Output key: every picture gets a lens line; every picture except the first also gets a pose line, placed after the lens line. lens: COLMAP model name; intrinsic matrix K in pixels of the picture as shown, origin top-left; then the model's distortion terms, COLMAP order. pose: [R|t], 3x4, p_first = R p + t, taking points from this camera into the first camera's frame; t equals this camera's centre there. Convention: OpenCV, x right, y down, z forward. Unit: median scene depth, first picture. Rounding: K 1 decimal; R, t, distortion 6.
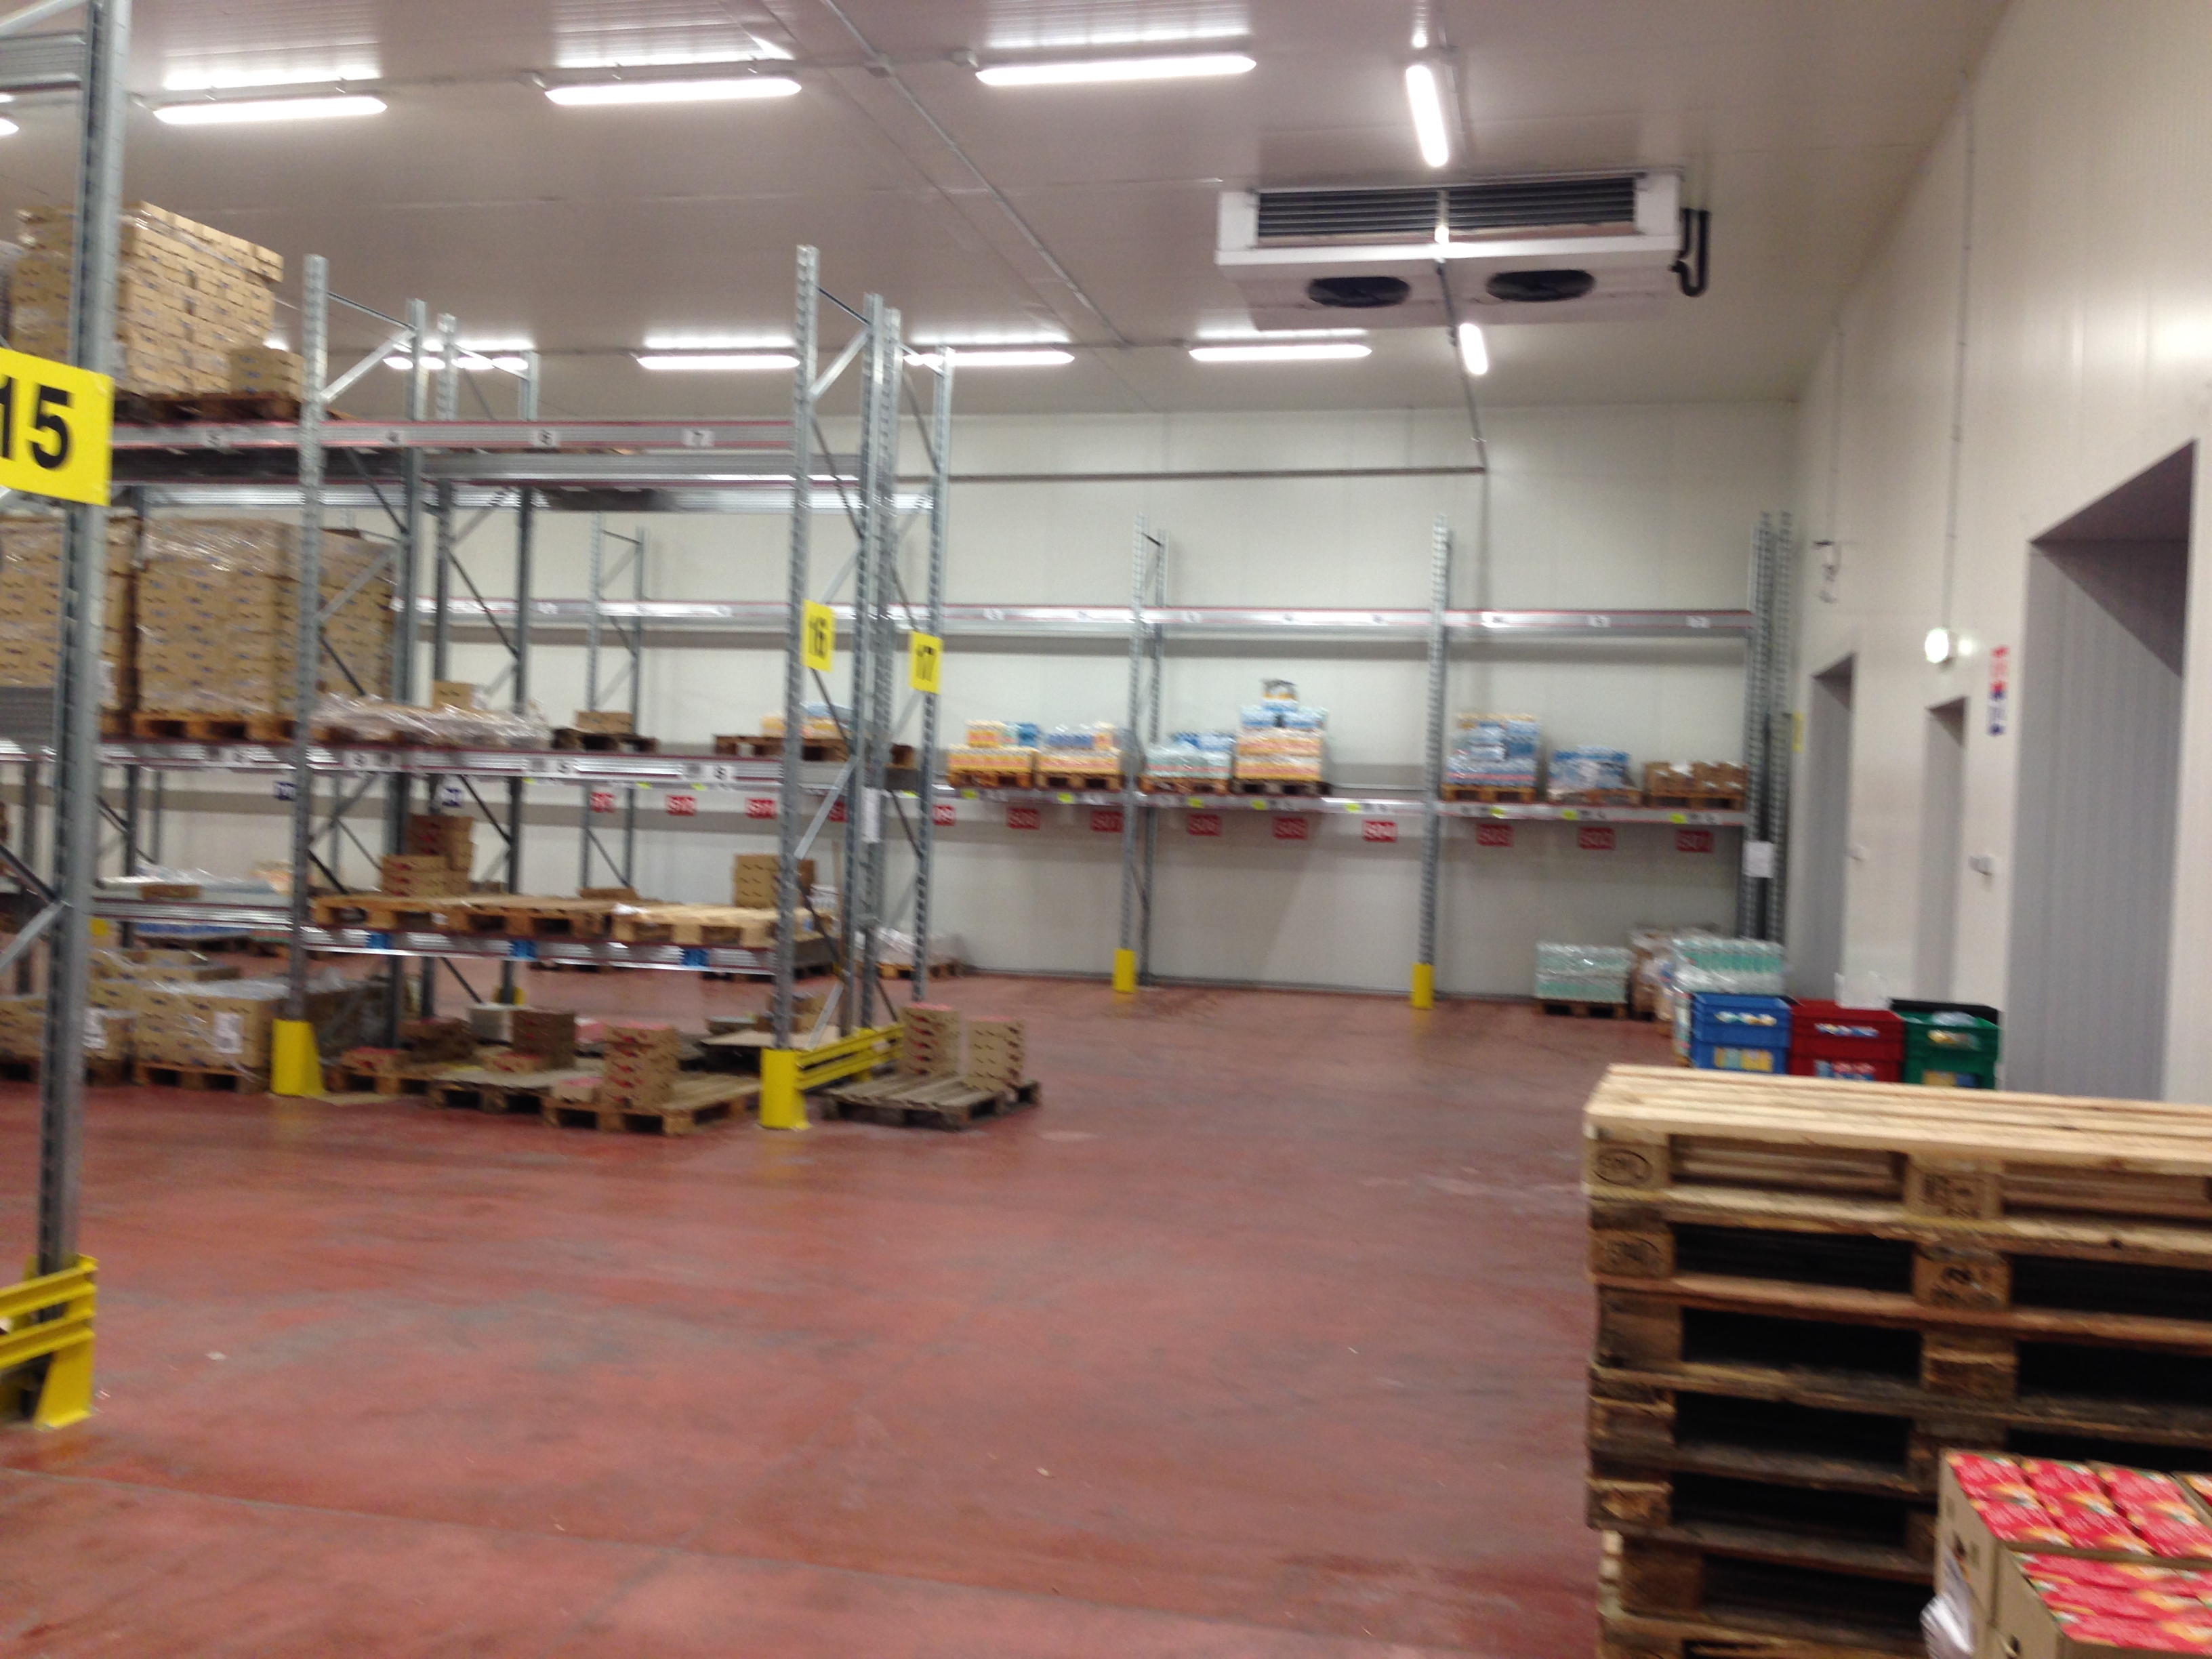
lens RADIAL K [[2037.1, 0, 1102.6], [0, 2037.1, 817.5], [0, 0, 1]] dist [0.147620, -0.233906]
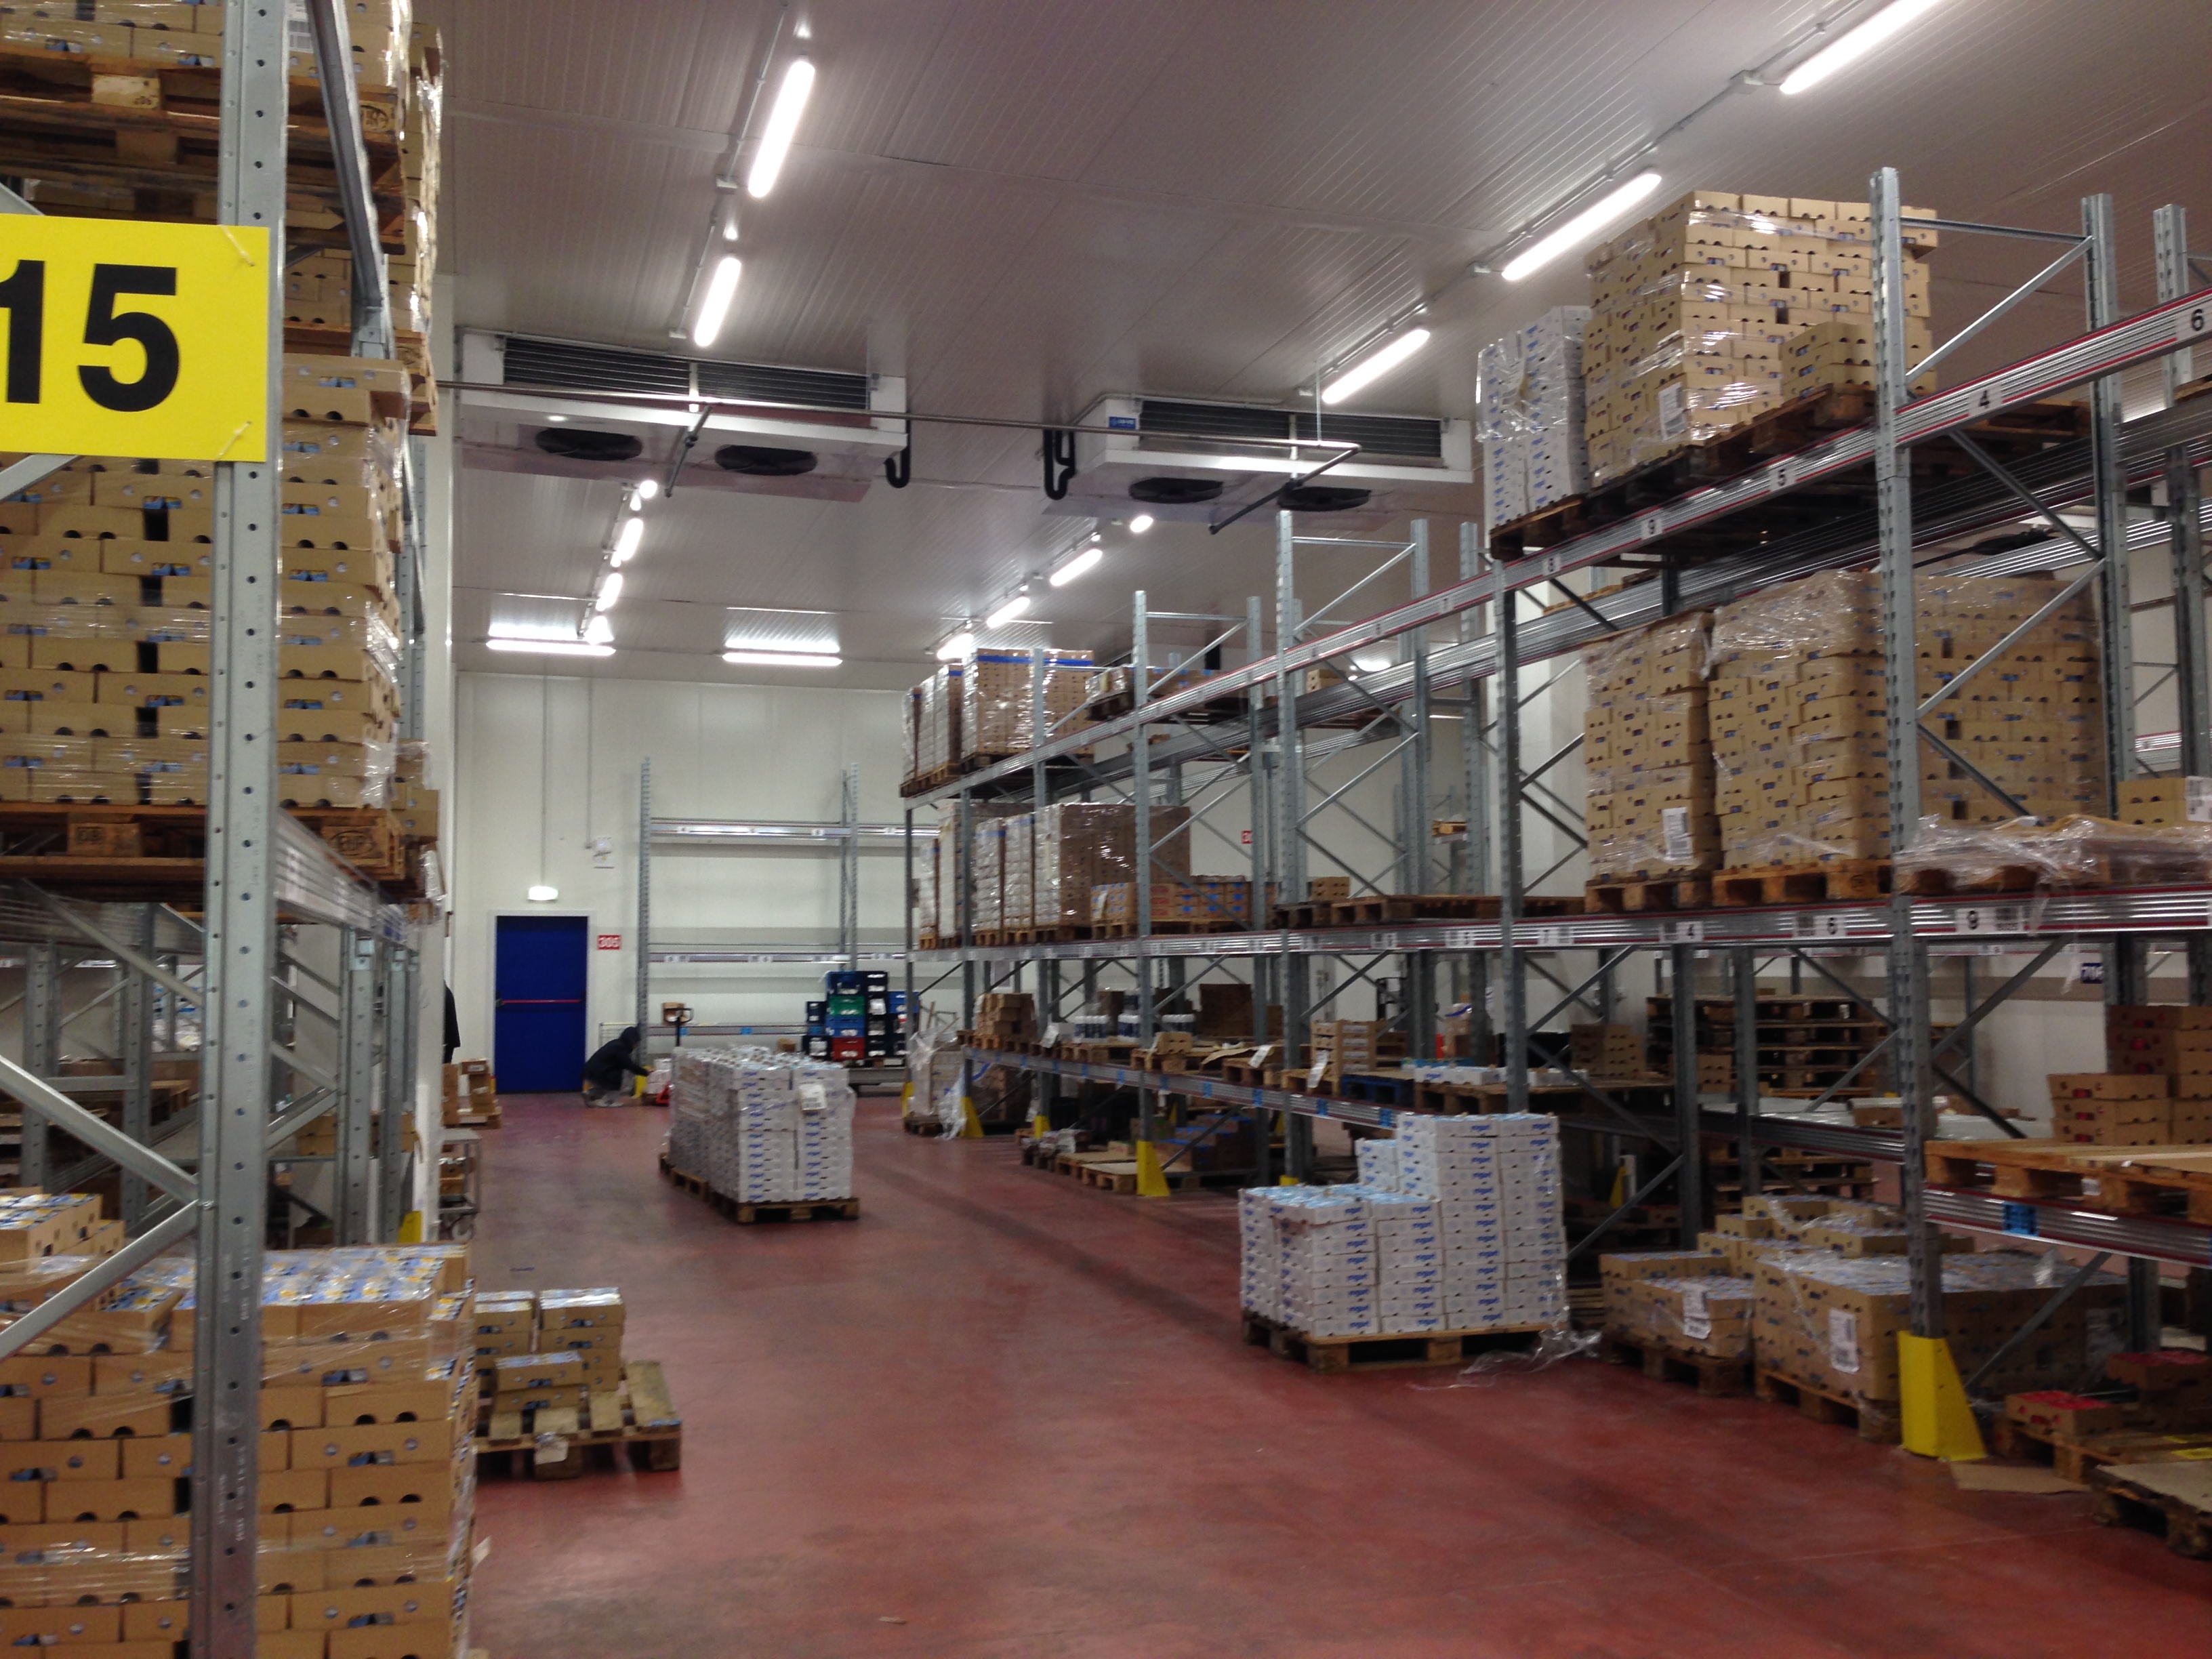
lens RADIAL K [[2037.1, 0, 1102.6], [0, 2037.1, 817.5], [0, 0, 1]] dist [0.147620, -0.233906]
pose [[0.515969, -0.102059, -0.850506, 0.040506], [0.022588, 0.994153, -0.105593, 0.001786], [0.856309, 0.035271, 0.515257, 0.447103]]
